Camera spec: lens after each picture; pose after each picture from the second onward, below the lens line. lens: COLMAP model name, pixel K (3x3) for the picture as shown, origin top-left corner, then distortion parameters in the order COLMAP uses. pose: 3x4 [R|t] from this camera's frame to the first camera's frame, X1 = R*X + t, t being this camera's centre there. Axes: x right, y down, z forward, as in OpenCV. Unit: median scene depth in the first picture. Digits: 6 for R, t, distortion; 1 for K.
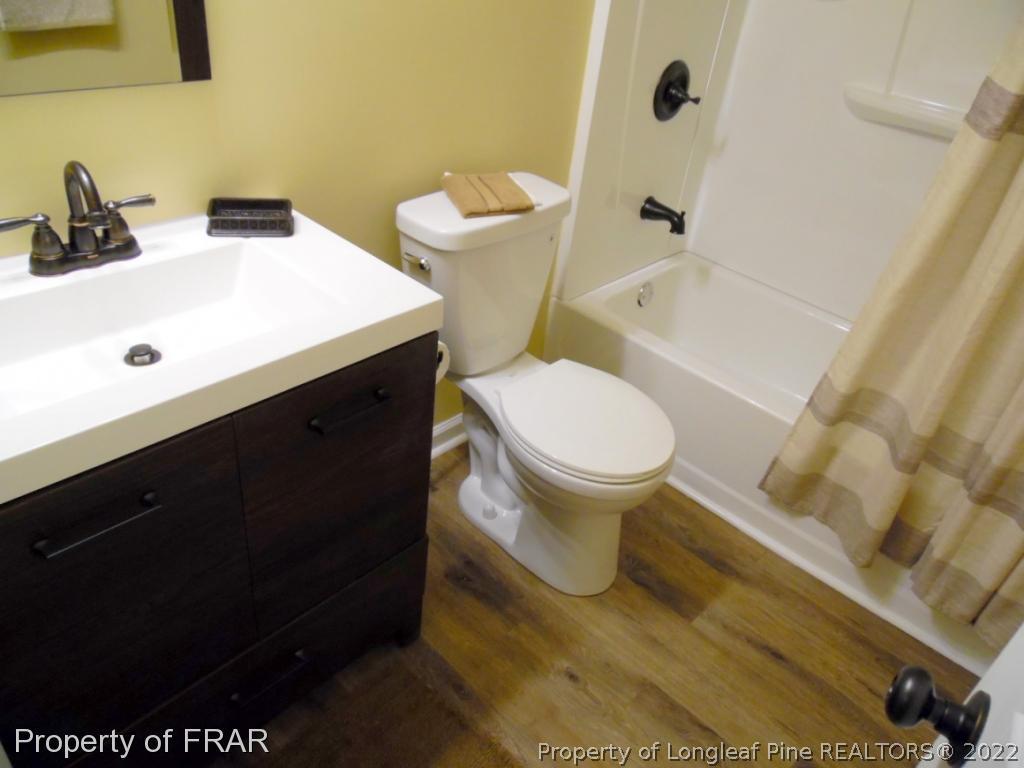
lens RADIAL K [[756.9, 0, 513.3], [0, 756.9, 384.3], [0, 0, 1]] dist [-0.034412, 0.055334]
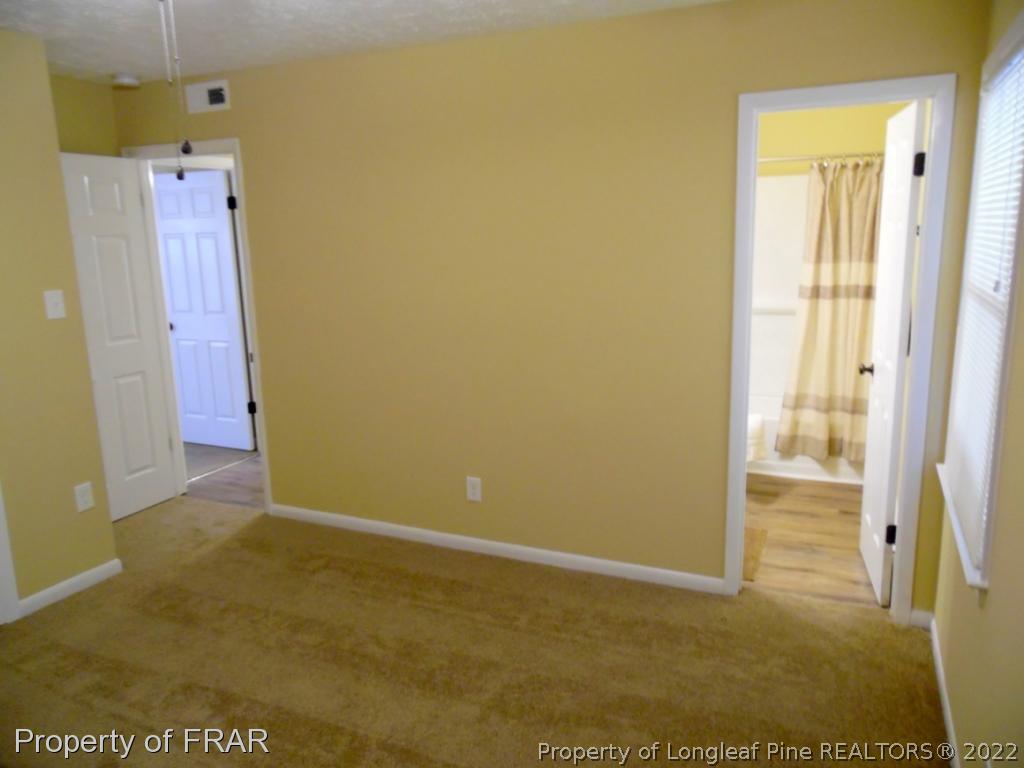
lens RADIAL K [[756.9, 0, 512.2], [0, 756.9, 380.4], [0, 0, 1]] dist [-0.034412, 0.055334]
pose [[0.940153, -0.197000, 0.278035, -1.226017], [0.286999, 0.897655, -0.334437, 0.559245], [-0.183696, 0.394218, 0.900471, -1.252981]]
